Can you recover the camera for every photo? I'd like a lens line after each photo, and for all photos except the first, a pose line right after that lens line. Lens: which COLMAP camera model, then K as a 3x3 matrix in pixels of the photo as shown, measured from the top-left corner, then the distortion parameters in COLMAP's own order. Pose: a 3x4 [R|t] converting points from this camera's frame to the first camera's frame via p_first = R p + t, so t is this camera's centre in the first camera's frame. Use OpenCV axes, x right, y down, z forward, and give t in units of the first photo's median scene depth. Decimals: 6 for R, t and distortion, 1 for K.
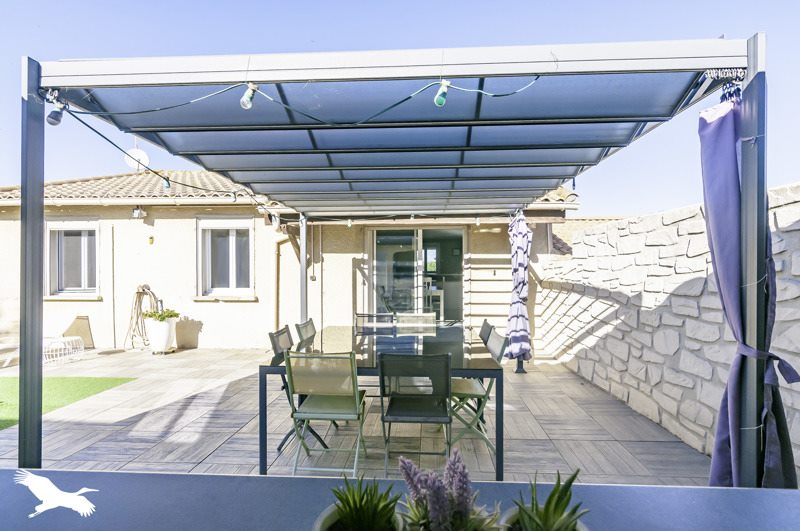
lens RADIAL K [[393.3, 0, 401.9], [0, 393.3, 269.3], [0, 0, 1]] dist [-0.002649, 0.000305]
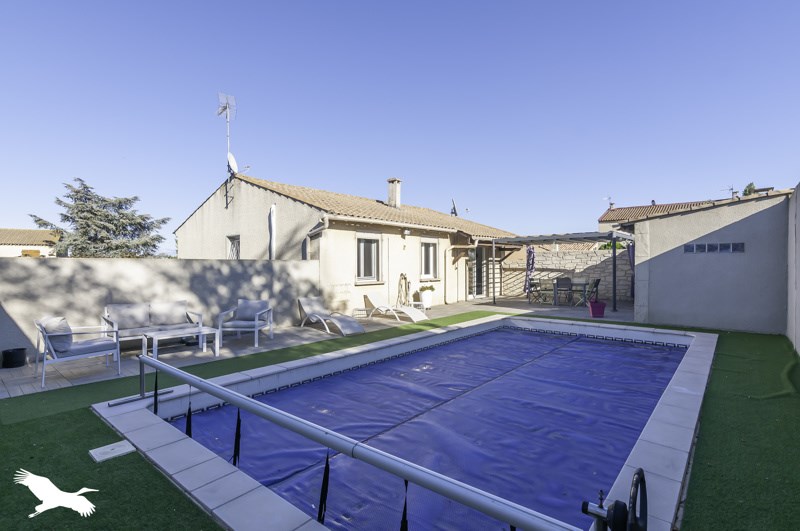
lens RADIAL K [[383.8, 0, 394.8], [0, 383.8, 267.7], [0, 0, 1]] dist [-0.001021, 0.000382]
pose [[0.612035, -0.006001, 0.790808, -2.705511], [0.008132, 0.999966, 0.001294, 0.017156], [-0.790789, 0.005639, 0.612063, -0.003967]]
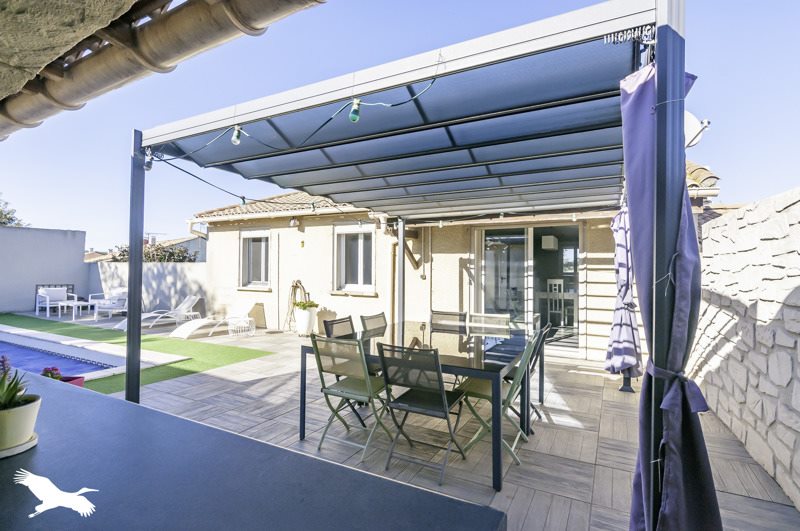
lens RADIAL K [[396.4, 0, 400.0], [0, 396.4, 265.5], [0, 0, 1]] dist [-0.000678, 0.001216]
pose [[0.904864, 0.004989, -0.425672, 0.226042], [-0.009968, 0.999905, -0.009471, 0.002903], [0.425584, 0.012813, 0.904828, 0.007813]]
